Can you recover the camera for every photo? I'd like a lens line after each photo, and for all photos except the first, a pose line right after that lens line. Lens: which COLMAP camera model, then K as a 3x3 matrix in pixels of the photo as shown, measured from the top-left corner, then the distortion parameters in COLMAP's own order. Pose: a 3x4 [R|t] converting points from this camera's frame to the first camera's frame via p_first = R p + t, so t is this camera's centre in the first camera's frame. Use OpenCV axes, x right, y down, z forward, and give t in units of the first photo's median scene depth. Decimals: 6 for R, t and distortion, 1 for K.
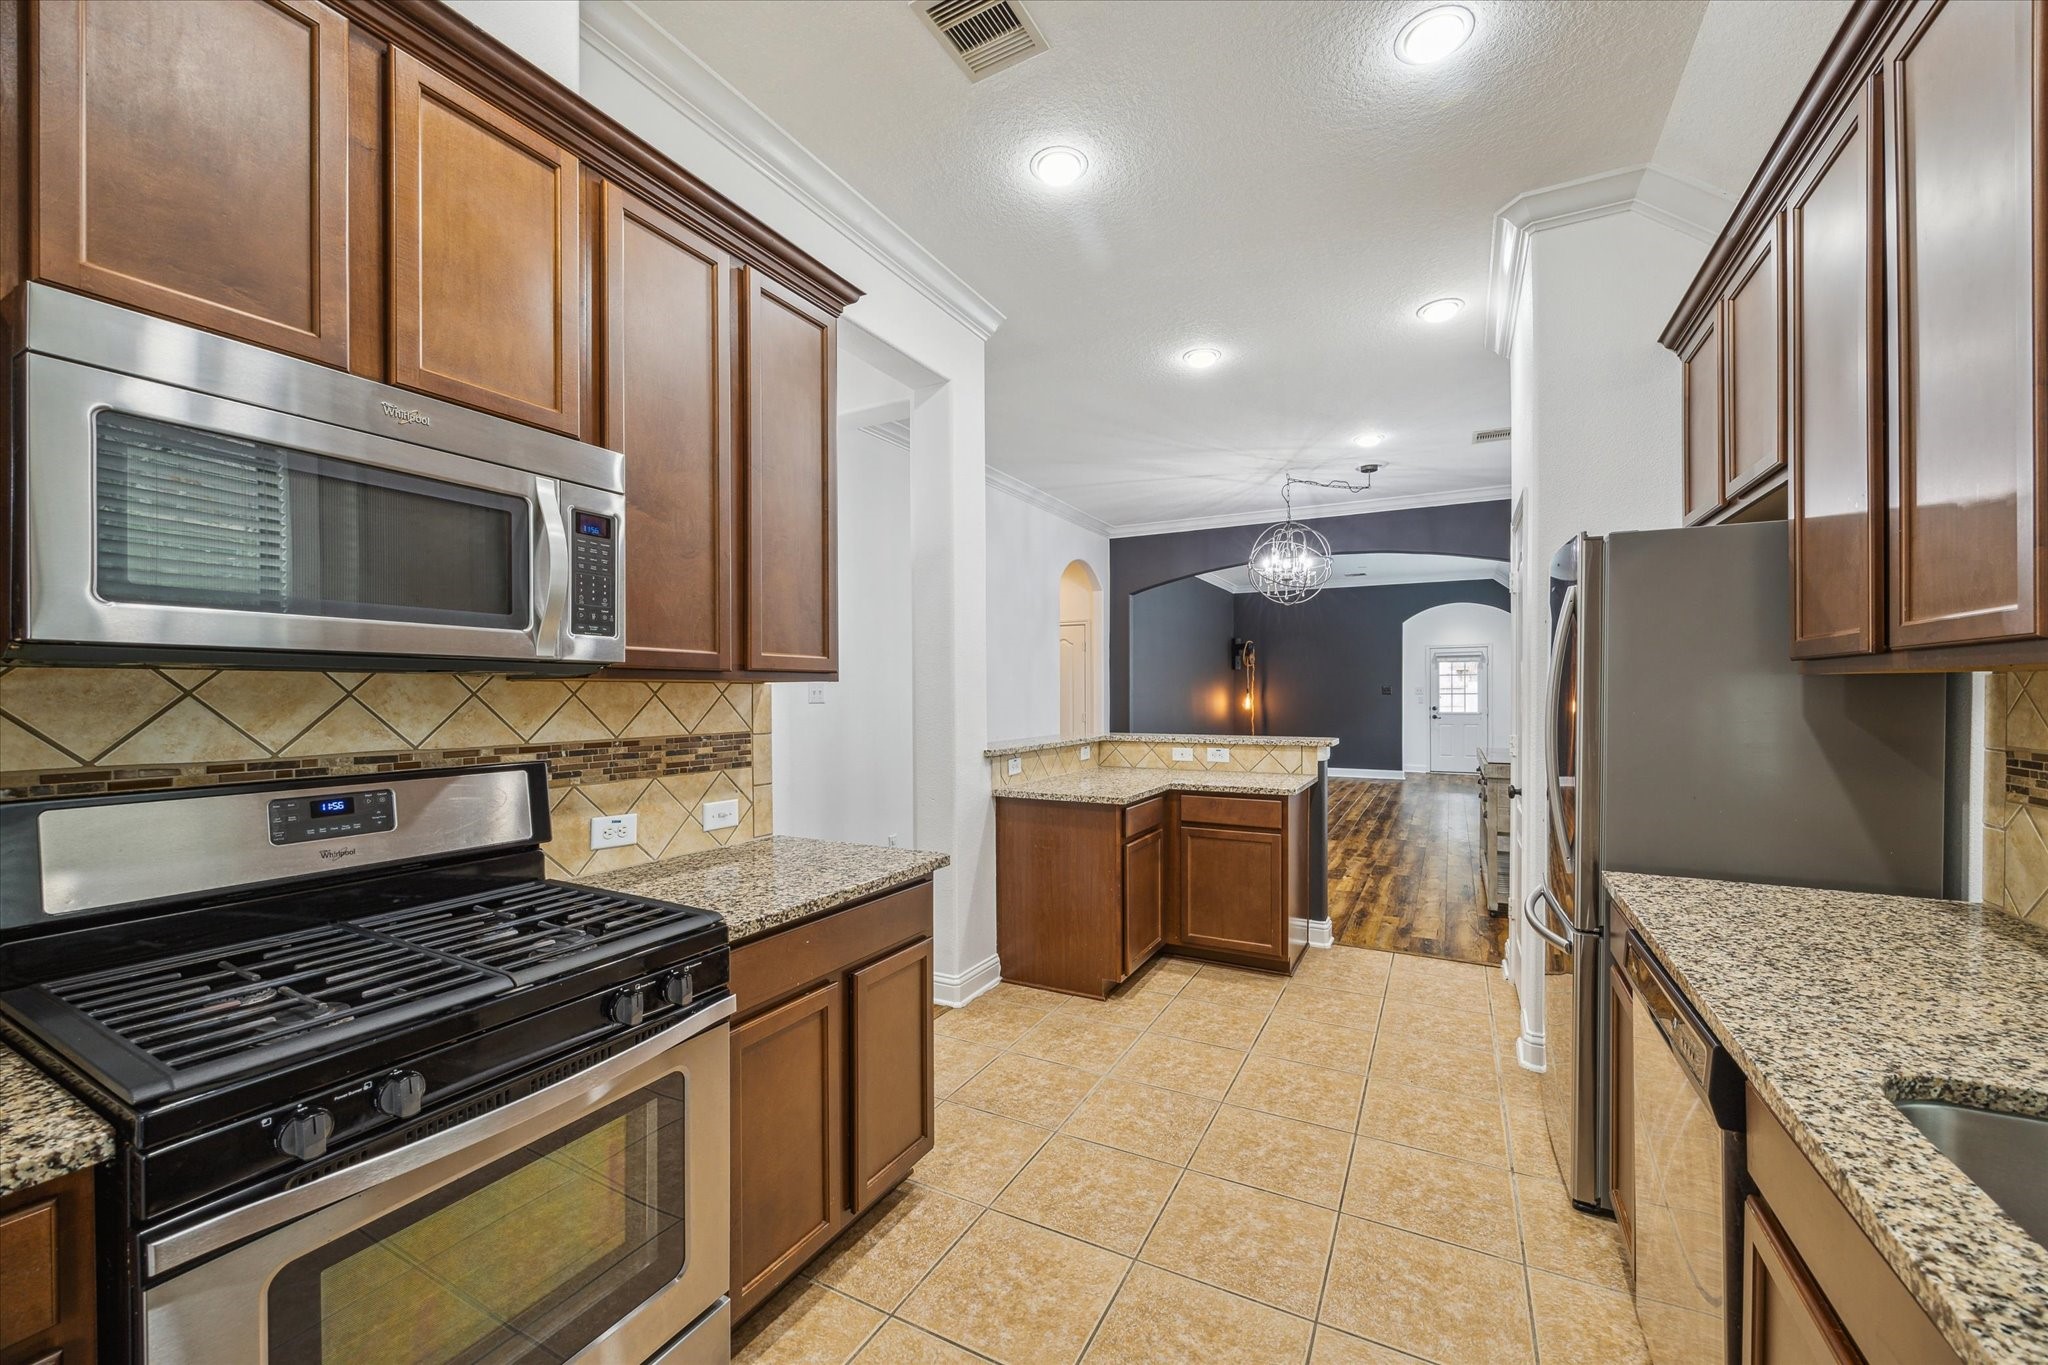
lens RADIAL K [[797.6, 0, 1025.4], [0, 797.6, 706.0], [0, 0, 1]] dist [-0.001144, -0.000223]
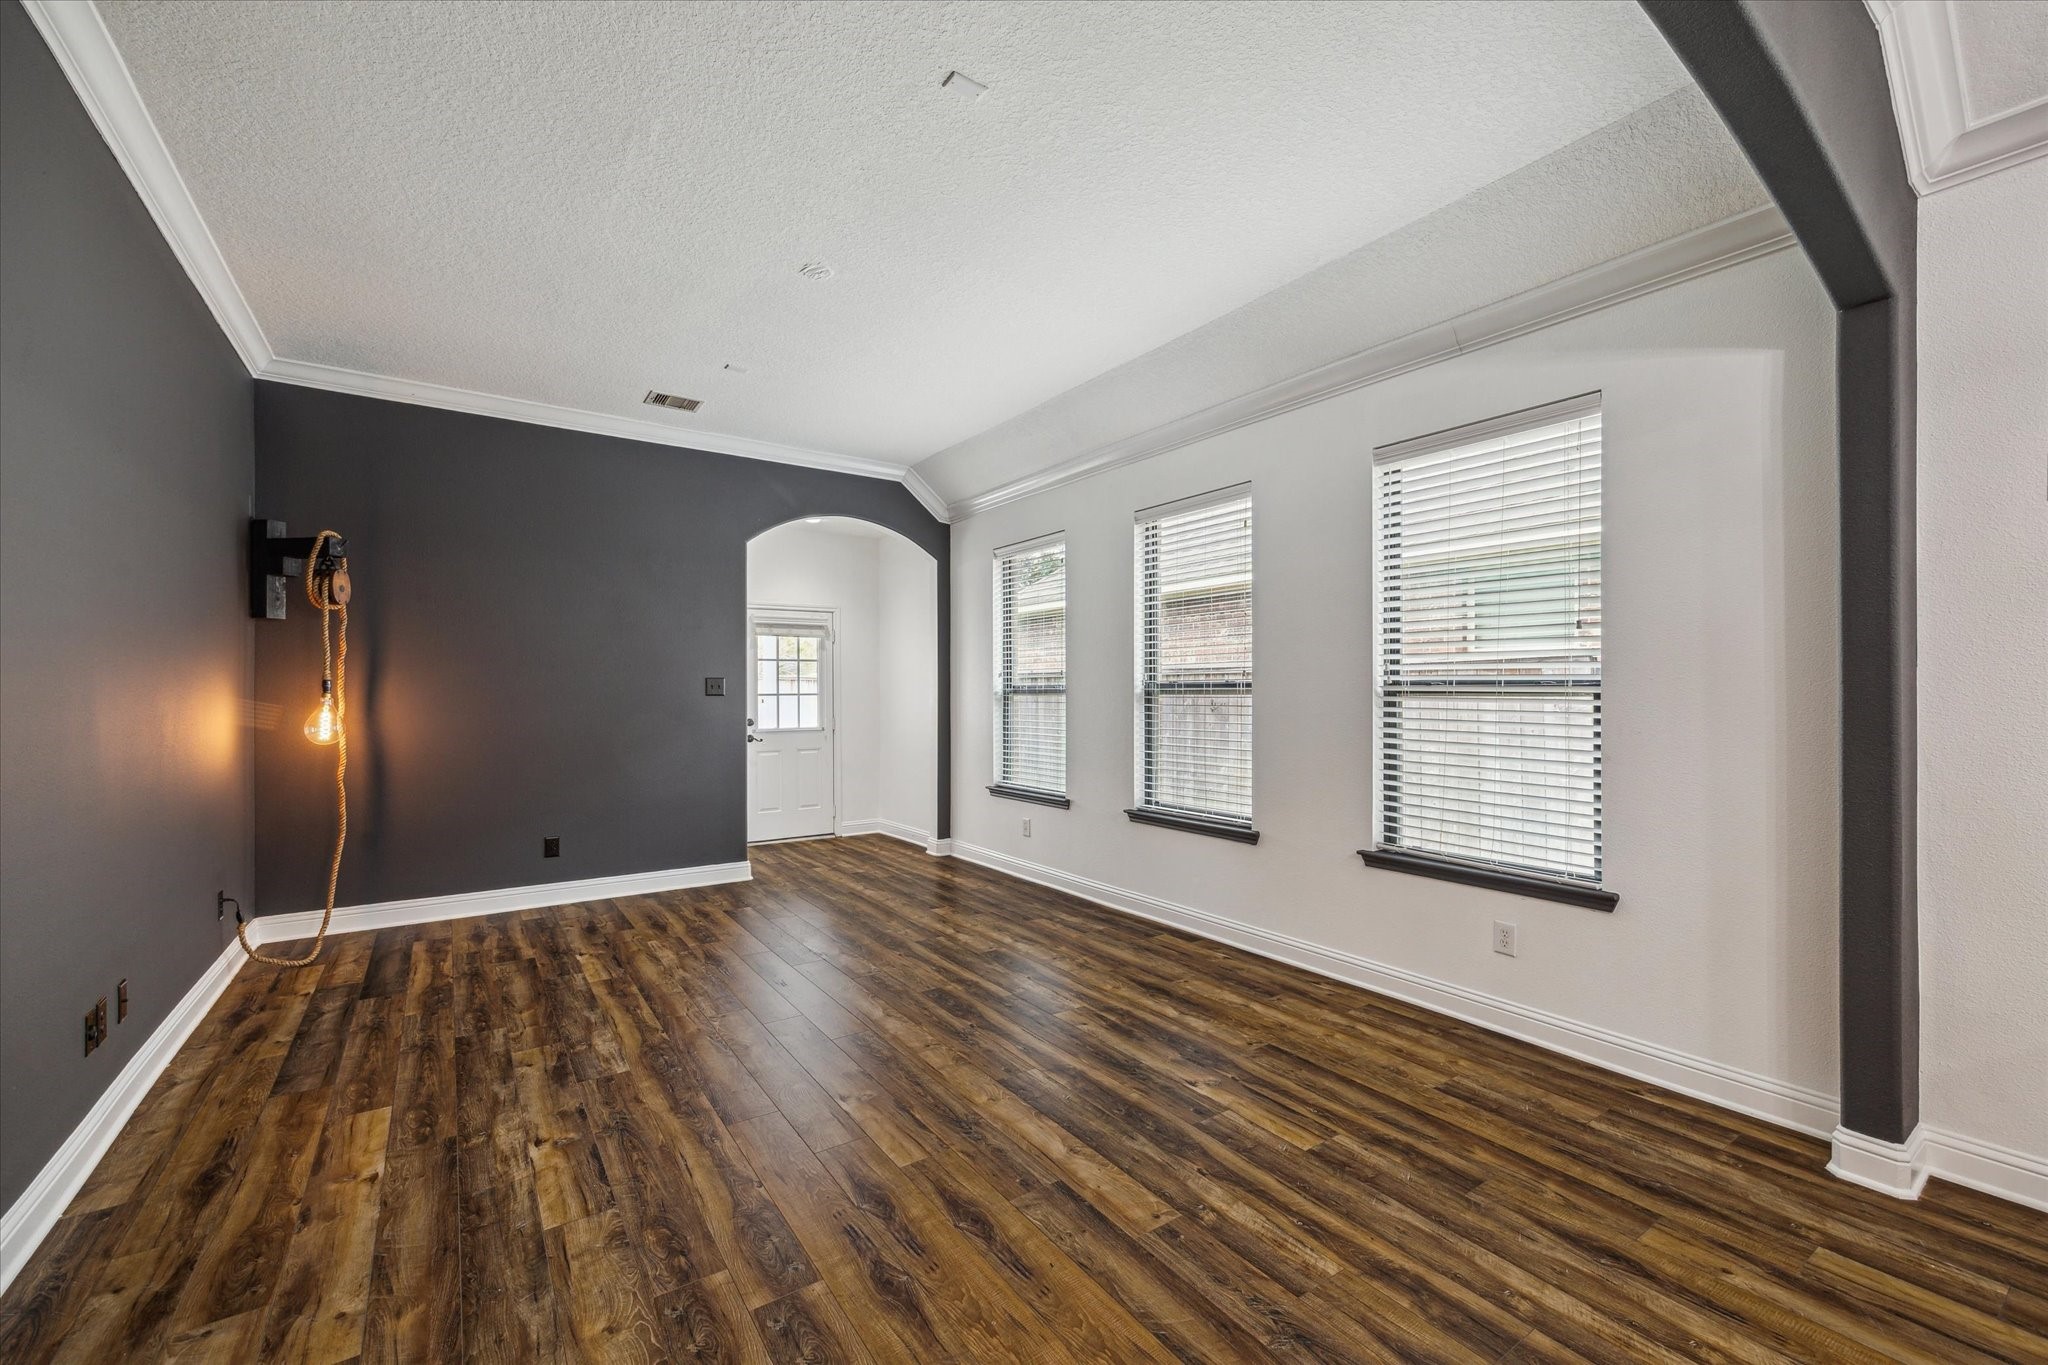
lens RADIAL K [[839.2, 0, 1024.1], [0, 839.2, 712.5], [0, 0, 1]] dist [0.007130, 0.000078]
pose [[0.453803, -0.022962, 0.890806, 0.104734], [0.019245, 0.999687, 0.015965, -0.009086], [-0.890894, 0.009898, 0.454103, 0.599936]]
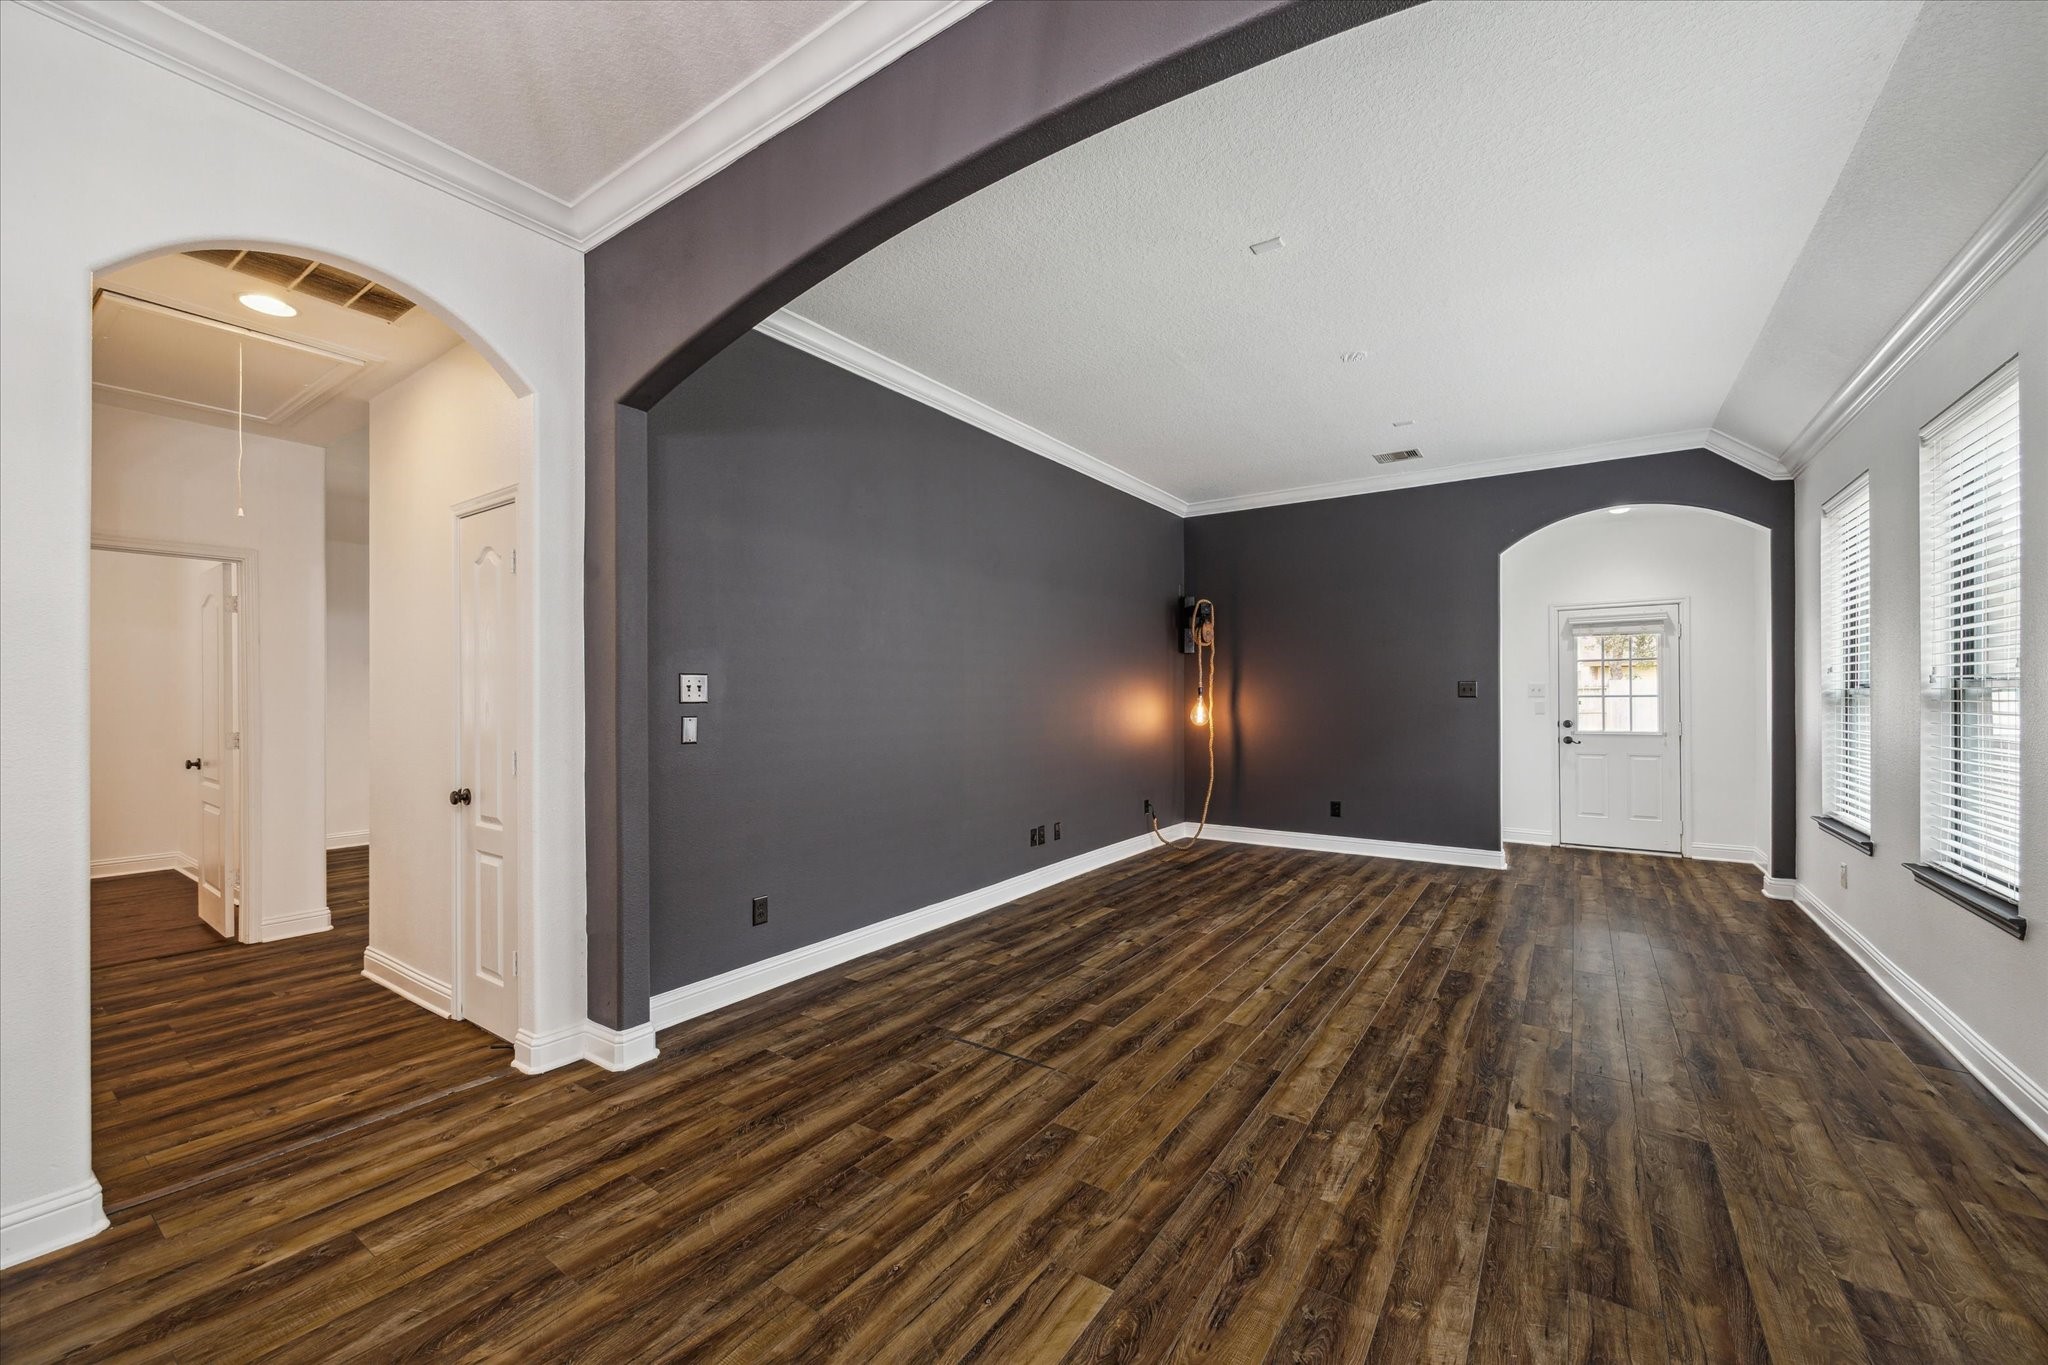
lens RADIAL K [[797.6, 0, 1025.4], [0, 797.6, 706.0], [0, 0, 1]] dist [-0.001144, -0.000223]
pose [[0.993607, -0.001372, -0.112883, 0.221770], [0.000640, 0.999979, -0.006513, -0.005669], [0.112890, 0.006399, 0.993587, 0.446572]]
